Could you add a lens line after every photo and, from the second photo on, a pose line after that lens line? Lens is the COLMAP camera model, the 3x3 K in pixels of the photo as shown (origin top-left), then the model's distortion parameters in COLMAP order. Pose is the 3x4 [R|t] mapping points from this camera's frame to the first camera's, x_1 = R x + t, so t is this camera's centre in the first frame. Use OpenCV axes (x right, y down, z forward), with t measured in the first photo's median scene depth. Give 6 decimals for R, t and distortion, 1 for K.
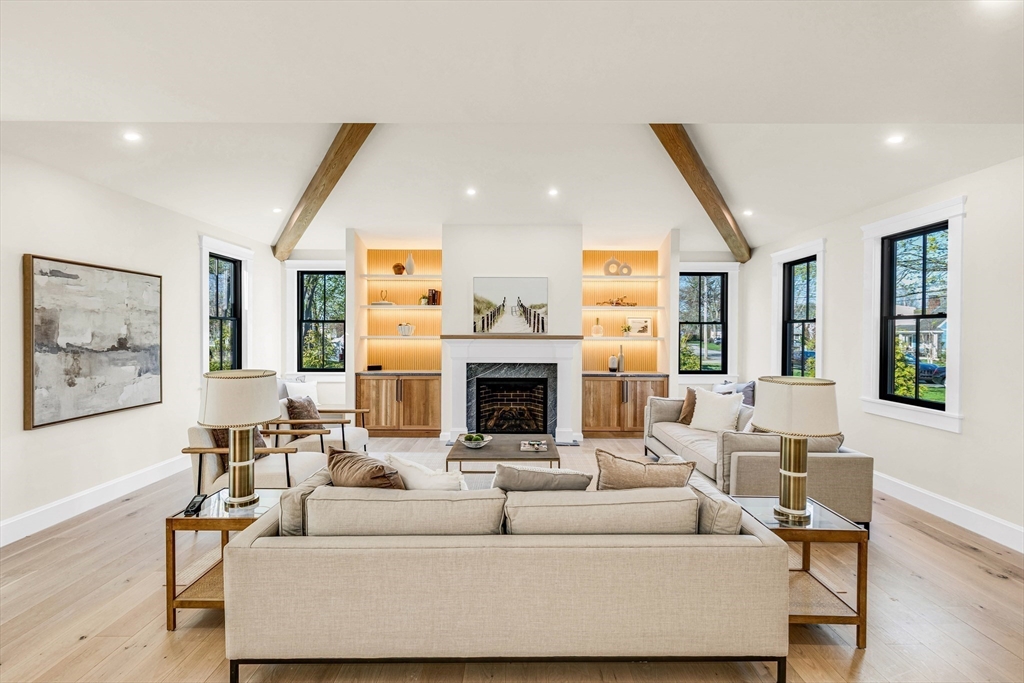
lens RADIAL K [[429.8, 0, 479.6], [0, 429.8, 337.7], [0, 0, 1]] dist [-0.000819, -0.000155]
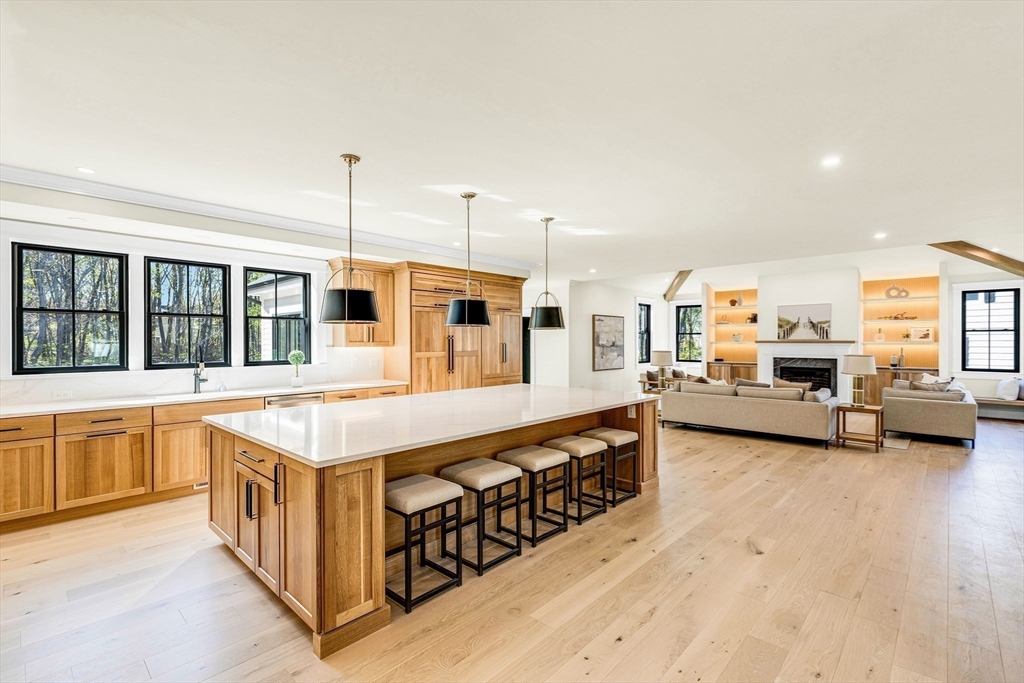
lens RADIAL K [[361.8, 0, 575.3], [0, 361.8, 342.6], [0, 0, 1]] dist [-0.000871, 0.000137]
pose [[0.785027, -0.000676, -0.619461, 0.239896], [-0.004183, 0.999971, -0.006393, 0.013161], [0.619448, 0.007610, 0.785001, -0.592858]]
